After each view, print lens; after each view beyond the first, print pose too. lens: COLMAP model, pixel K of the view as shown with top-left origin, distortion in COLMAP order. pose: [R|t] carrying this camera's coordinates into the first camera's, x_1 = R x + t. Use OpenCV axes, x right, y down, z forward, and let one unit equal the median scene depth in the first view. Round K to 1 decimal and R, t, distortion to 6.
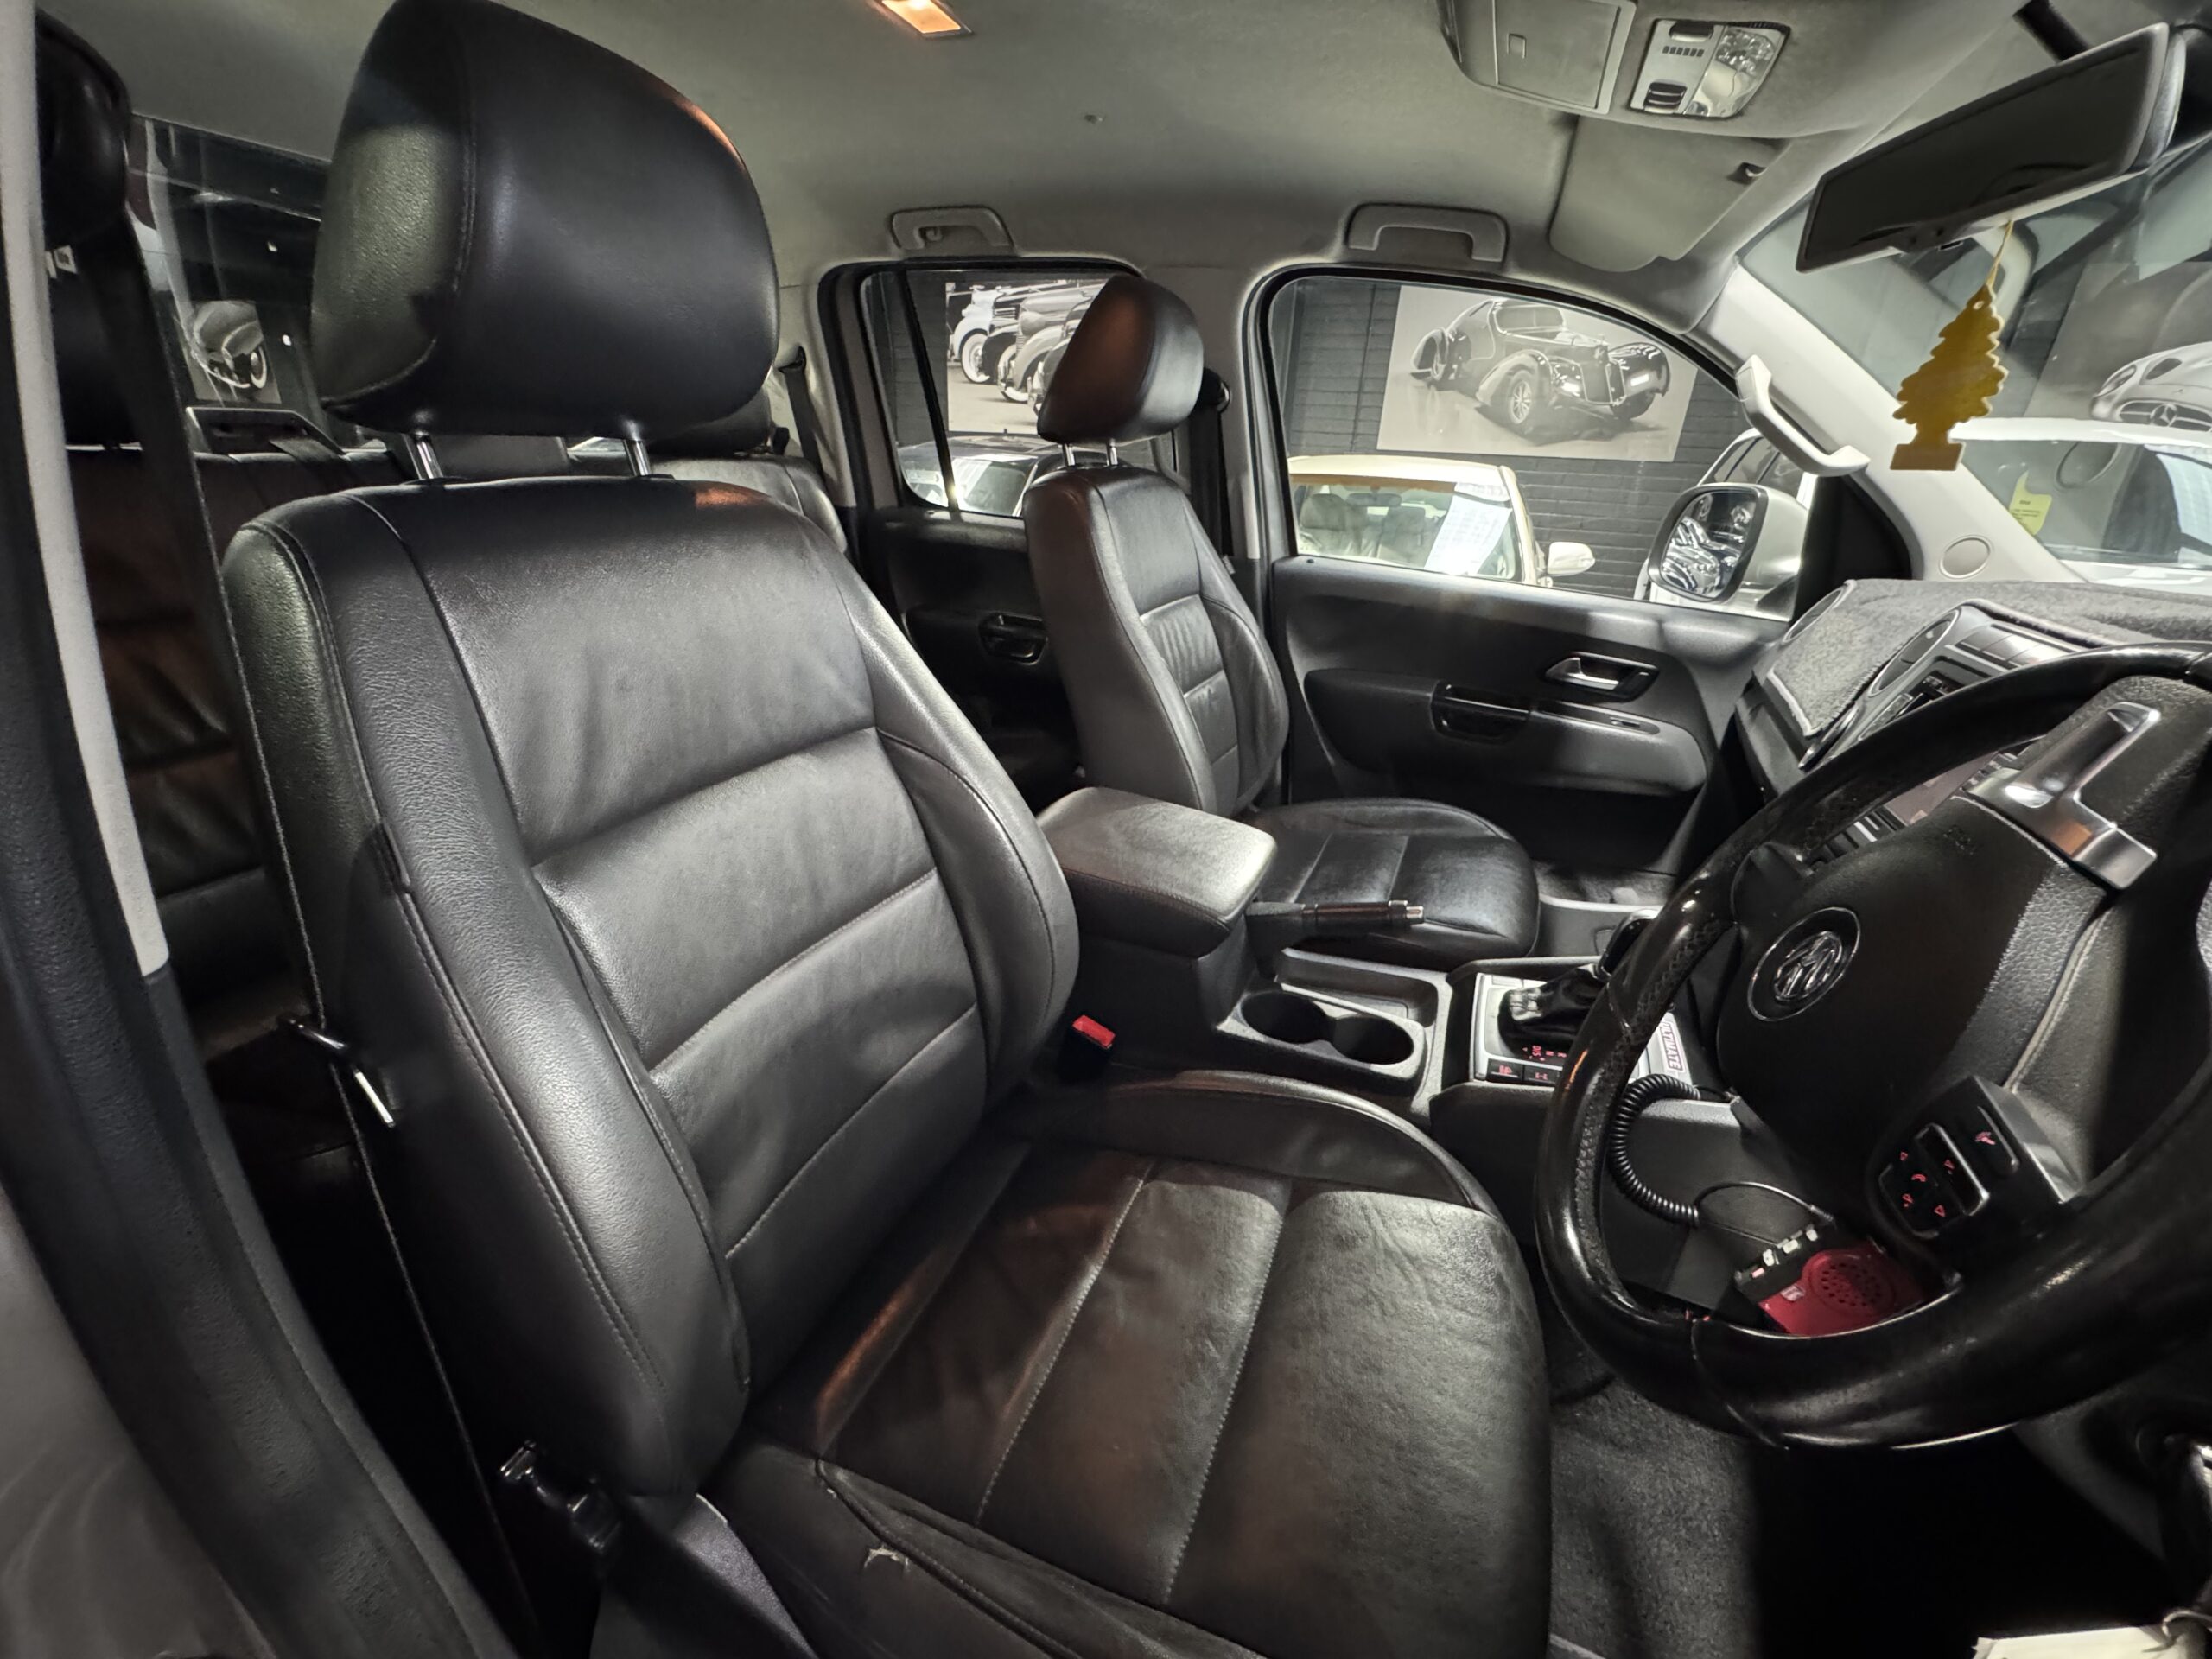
lens RADIAL K [[888.8, 0, 1100.1], [0, 888.8, 825.8], [0, 0, 1]] dist [-0.000347, -0.000899]
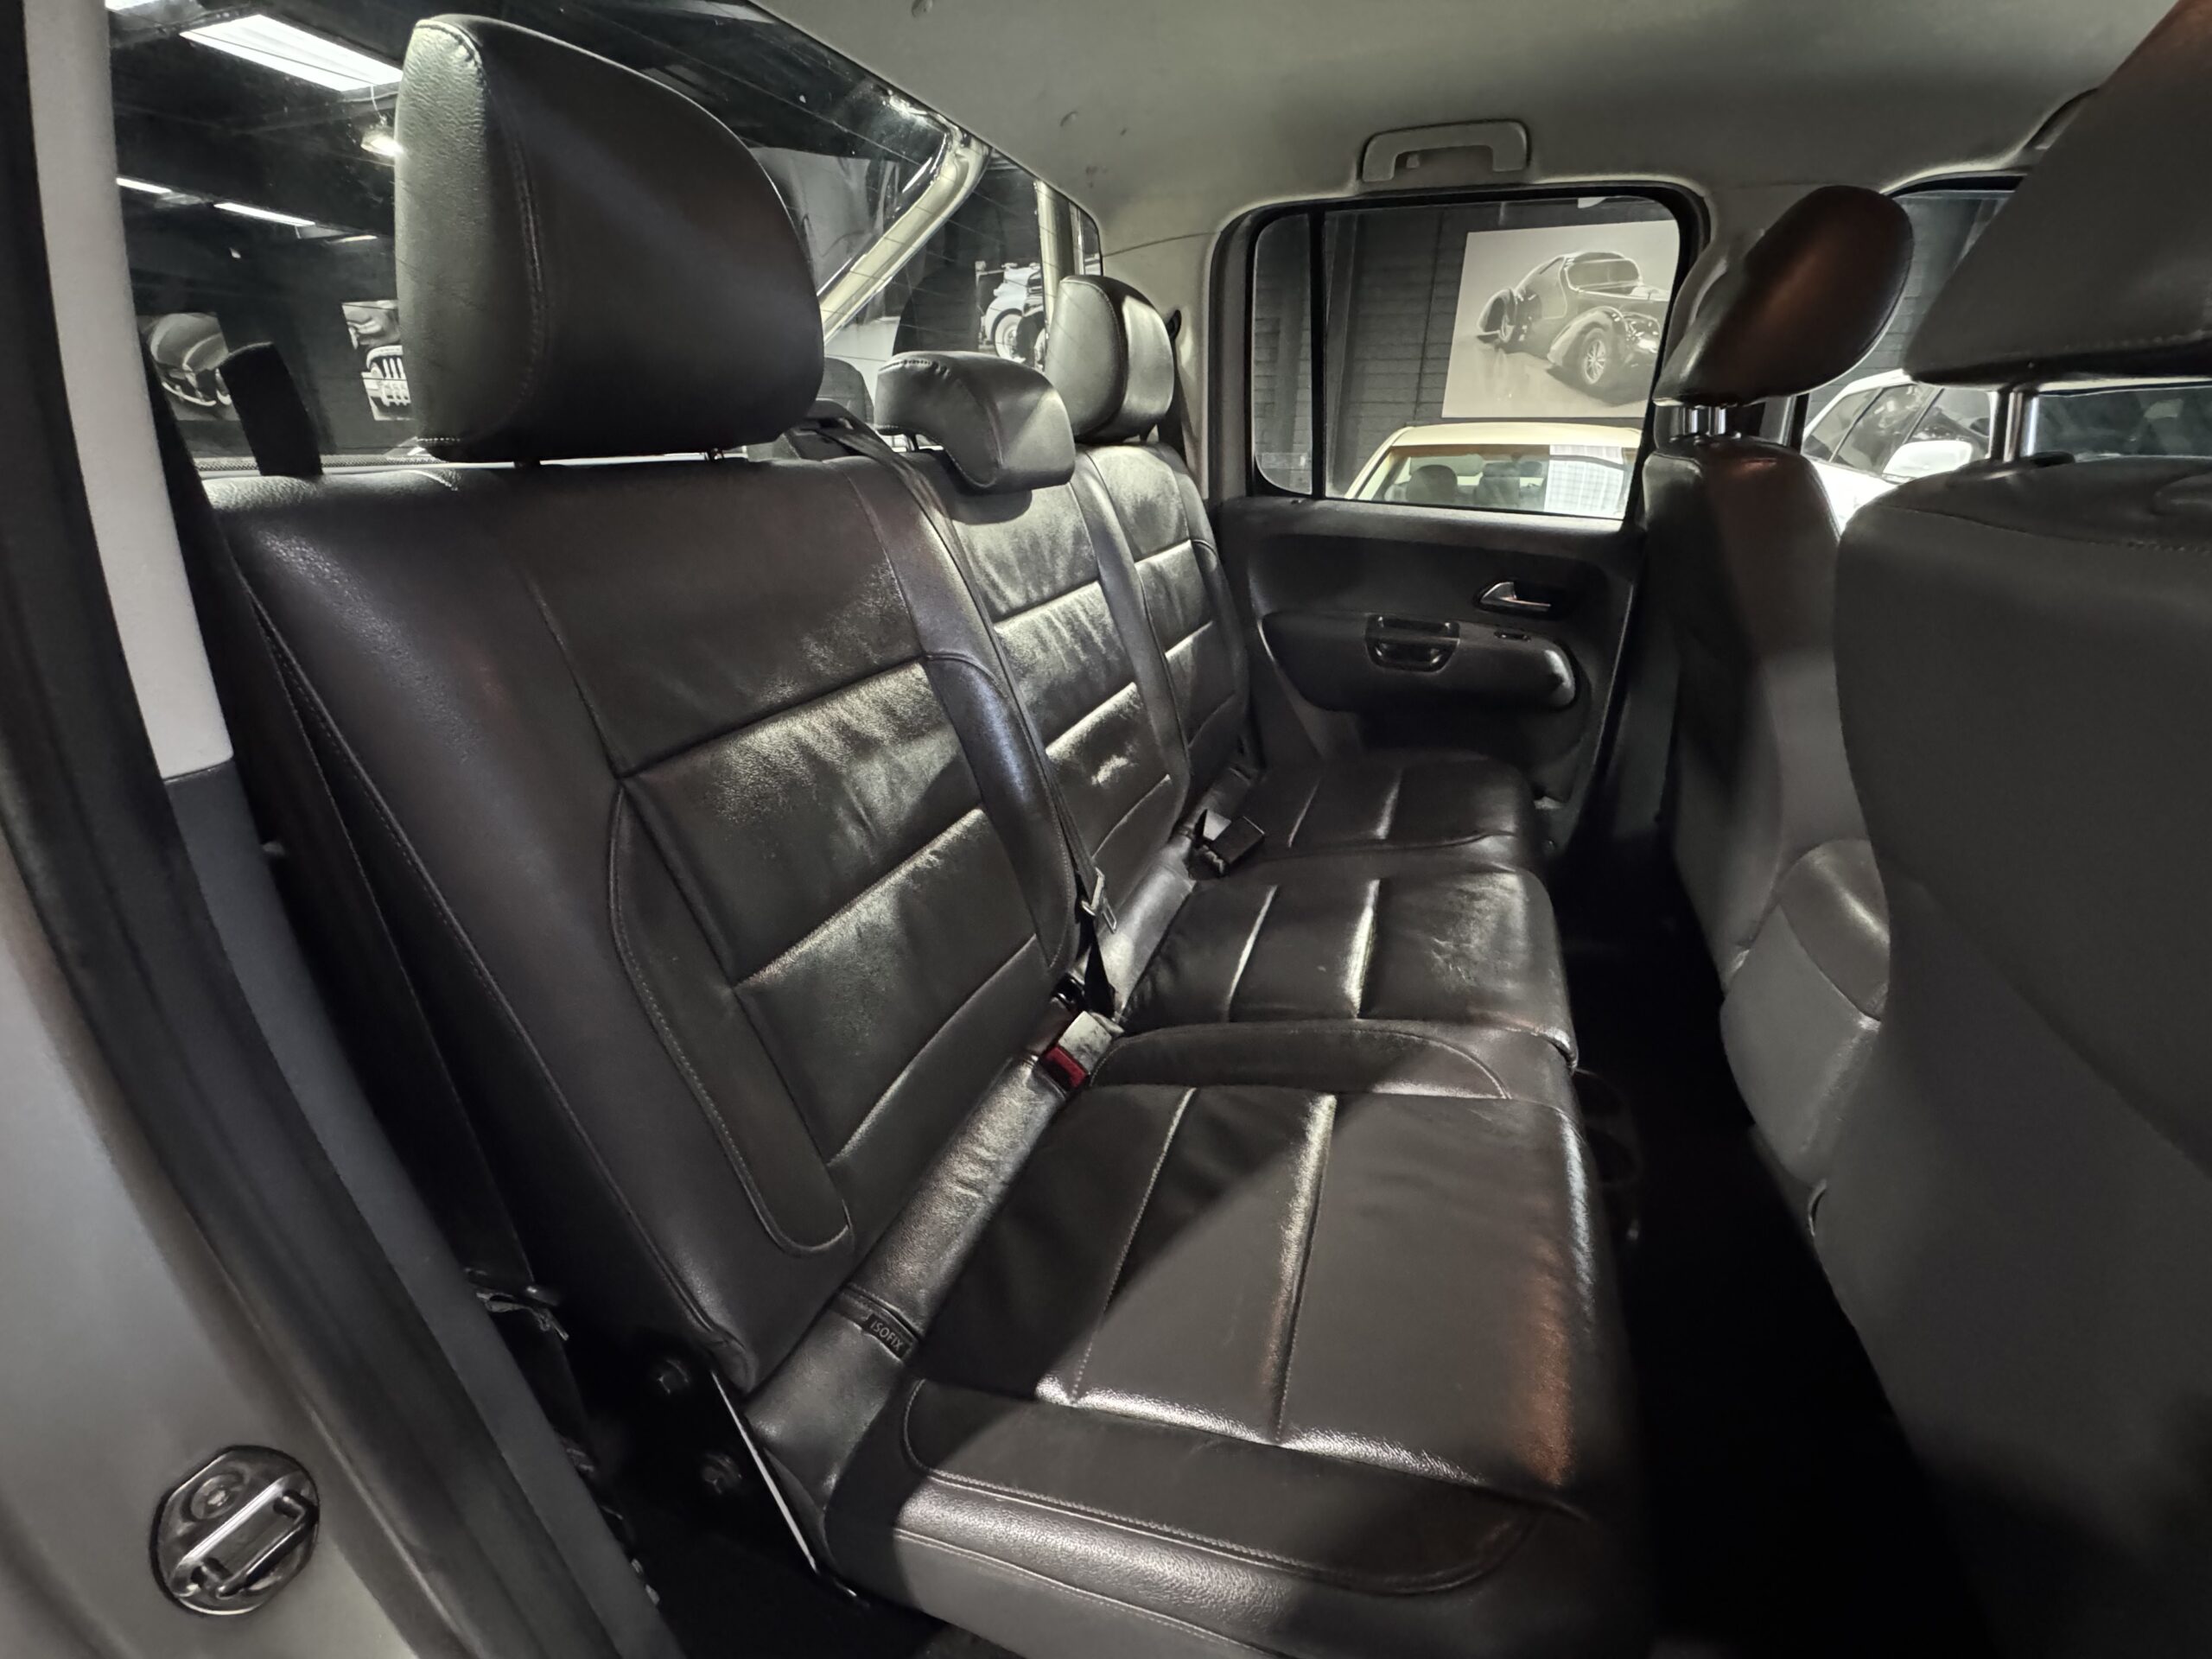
lens RADIAL K [[897.4, 0, 1108.5], [0, 897.4, 827.6], [0, 0, 1]] dist [-0.001500, -0.000459]
pose [[0.998228, -0.054398, 0.024114, -0.103076], [0.054038, 0.998421, 0.015338, -0.014638], [-0.024910, -0.014008, 0.999592, 0.032003]]
